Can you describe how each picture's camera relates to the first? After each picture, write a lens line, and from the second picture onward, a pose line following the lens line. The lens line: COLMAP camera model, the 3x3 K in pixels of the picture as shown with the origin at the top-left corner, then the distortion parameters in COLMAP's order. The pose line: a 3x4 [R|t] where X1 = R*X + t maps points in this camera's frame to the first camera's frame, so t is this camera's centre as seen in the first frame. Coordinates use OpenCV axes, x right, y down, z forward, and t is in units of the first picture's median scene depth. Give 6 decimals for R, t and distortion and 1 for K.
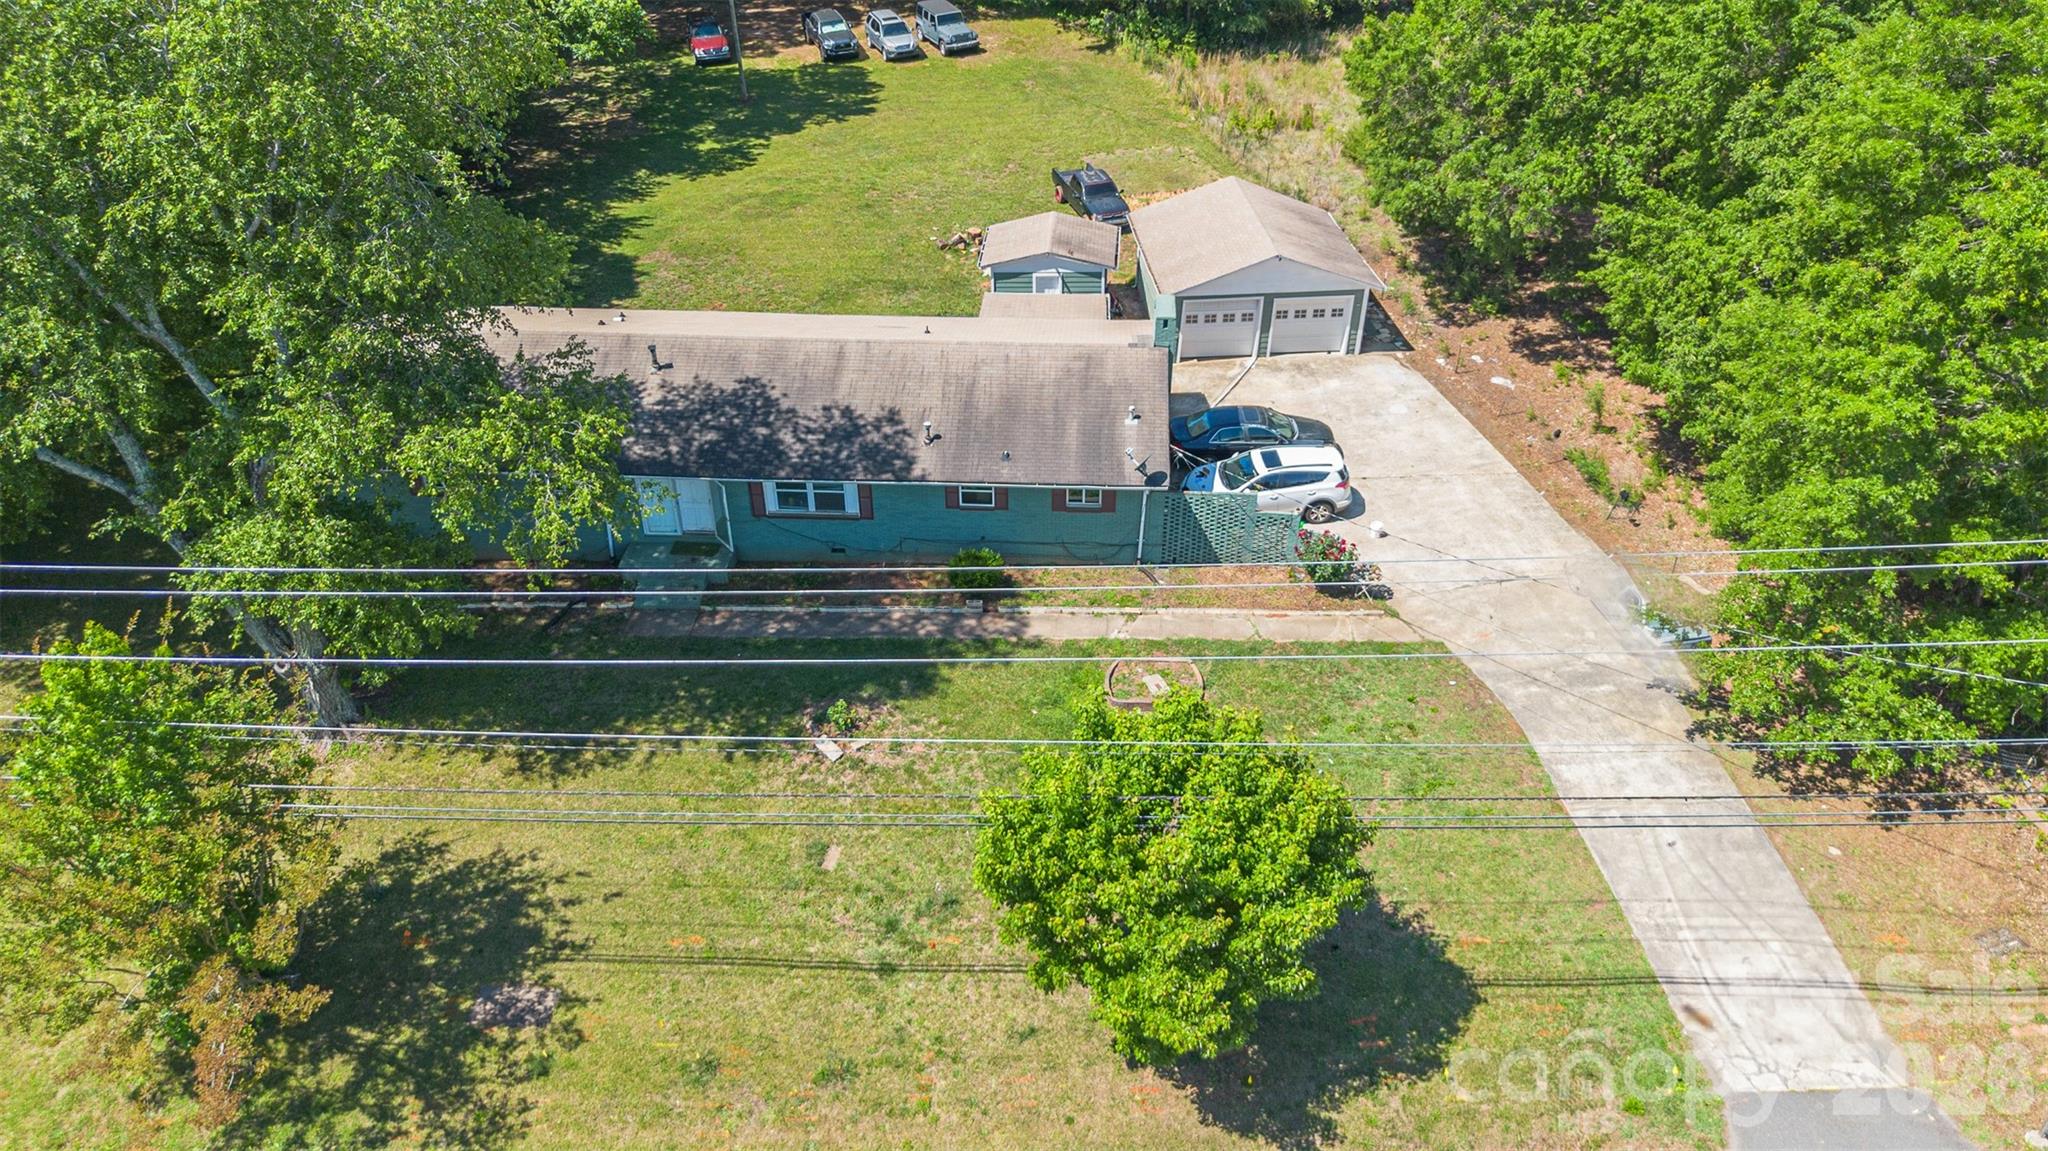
lens RADIAL K [[1448.9, 0, 1022.5], [0, 1448.9, 605.9], [0, 0, 1]] dist [0.031080, -0.053011]
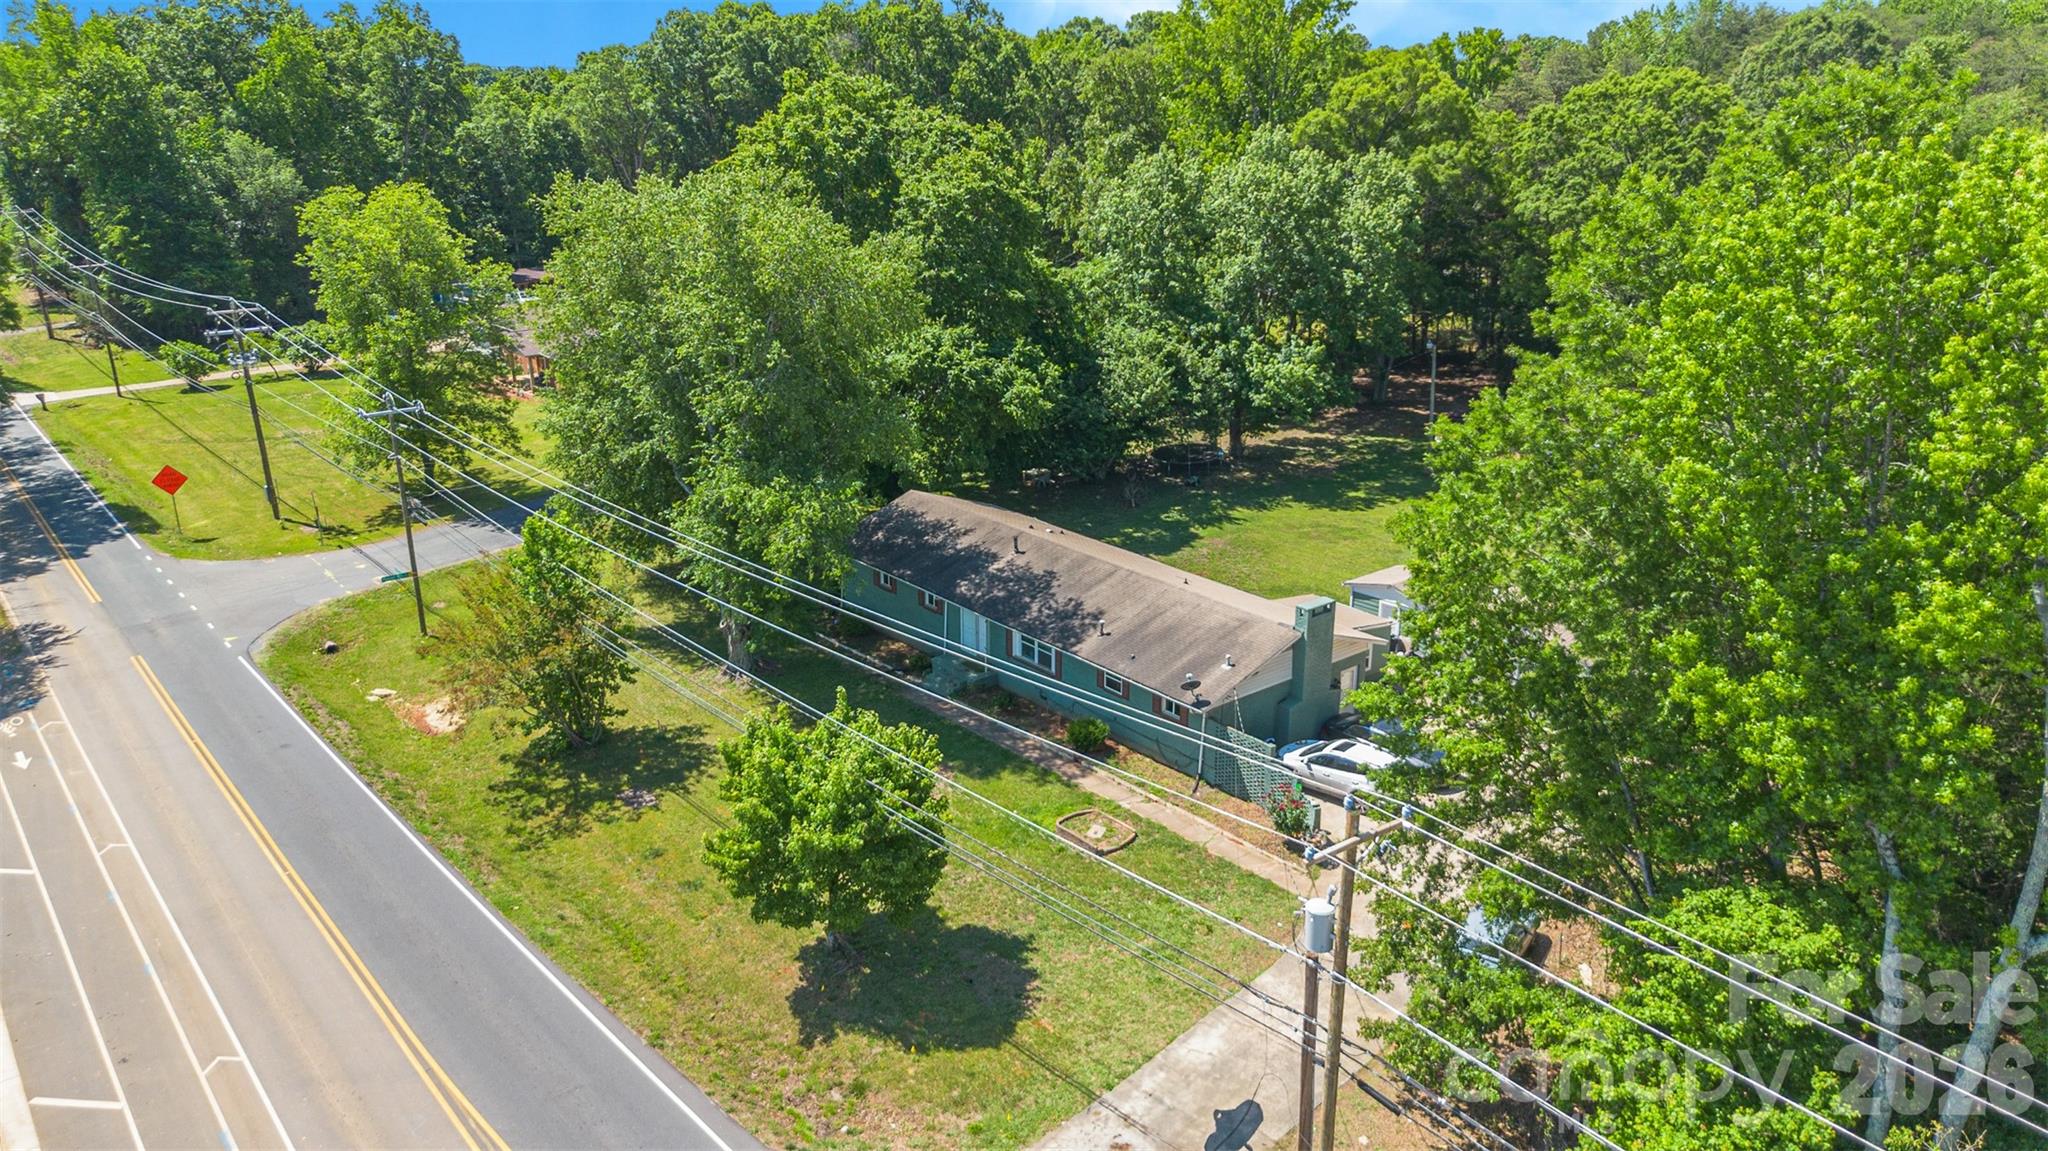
lens RADIAL K [[1454.2, 0, 1015.6], [0, 1454.2, 578.4], [0, 0, 1]] dist [0.058686, -0.041265]
pose [[0.671510, 0.245185, -0.699256, 0.857732], [-0.442640, 0.889528, -0.113176, 0.031892], [0.594259, 0.385517, 0.705856, -0.046600]]
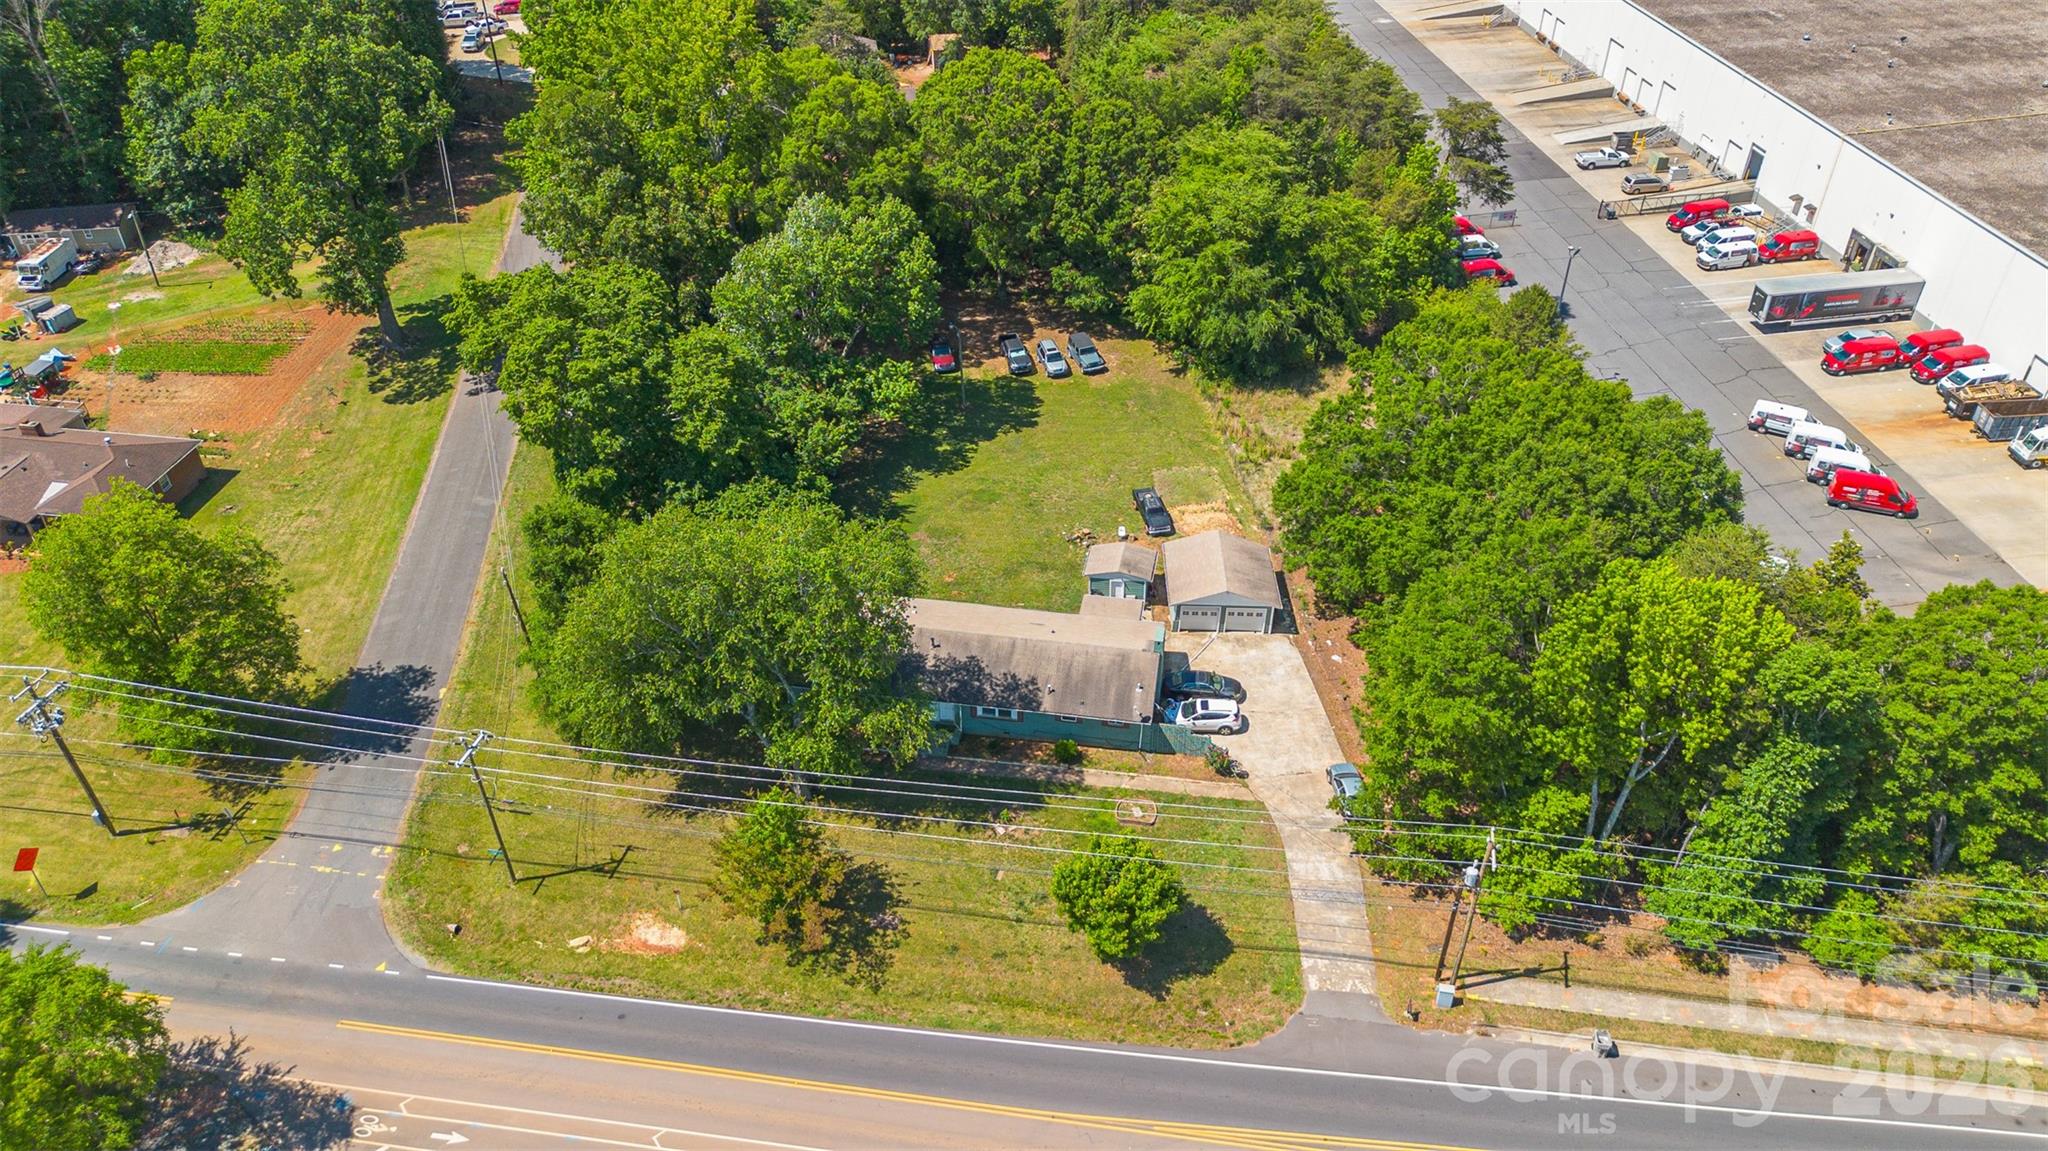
lens RADIAL K [[1439.7, 0, 1026.9], [0, 1439.7, 578.3], [0, 0, 1]] dist [0.062573, -0.051672]
pose [[0.993652, 0.067551, -0.089954, 0.095697], [-0.066997, 0.997711, 0.009167, -0.325193], [0.090368, -0.003082, 0.995904, -1.324128]]
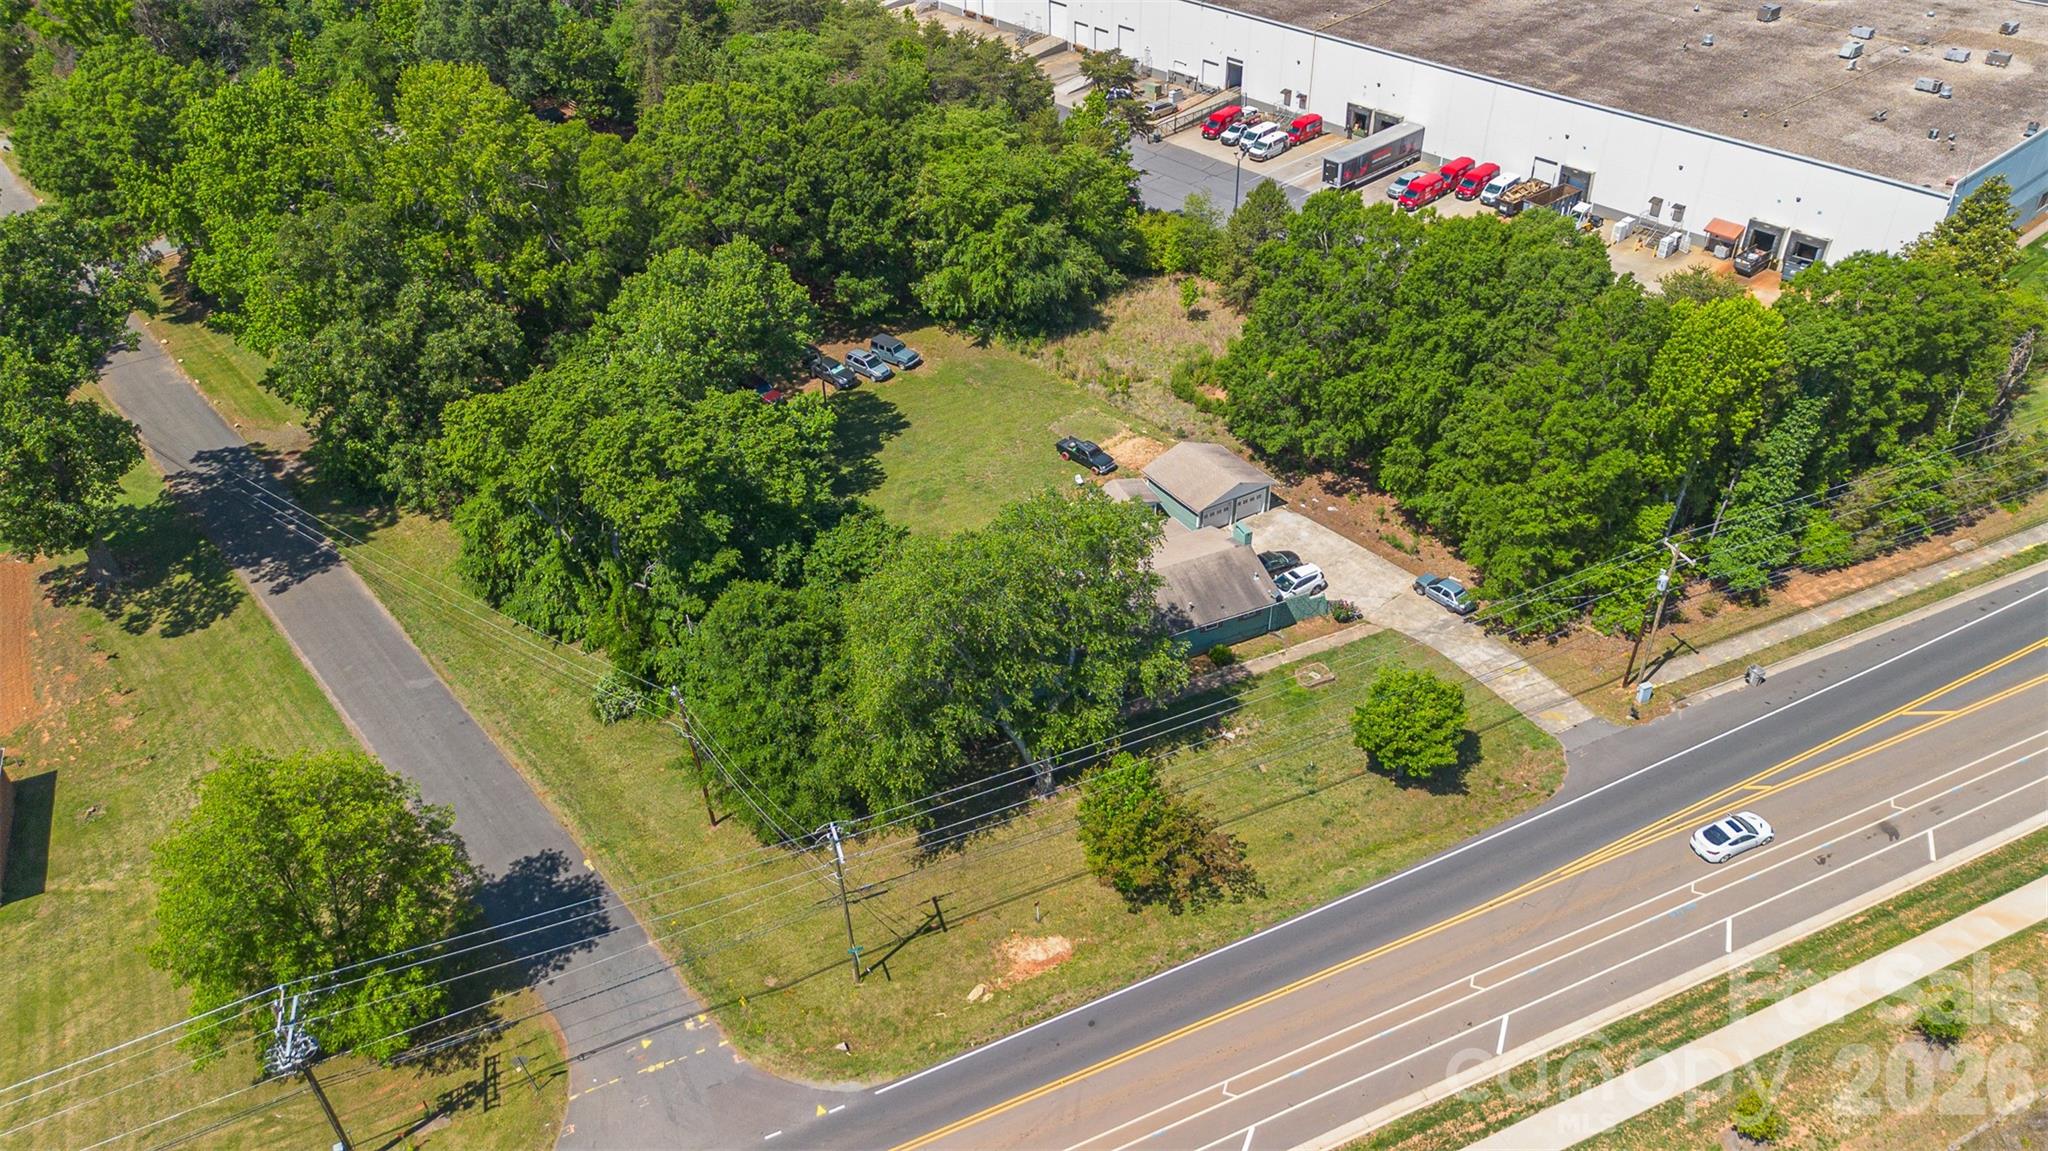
lens RADIAL K [[1439.7, 0, 1026.9], [0, 1439.7, 578.3], [0, 0, 1]] dist [0.062573, -0.051672]
pose [[0.894463, -0.280475, 0.348239, -1.193964], [0.285725, 0.957583, 0.037352, -0.348945], [-0.343944, 0.066091, 0.936661, -1.247287]]
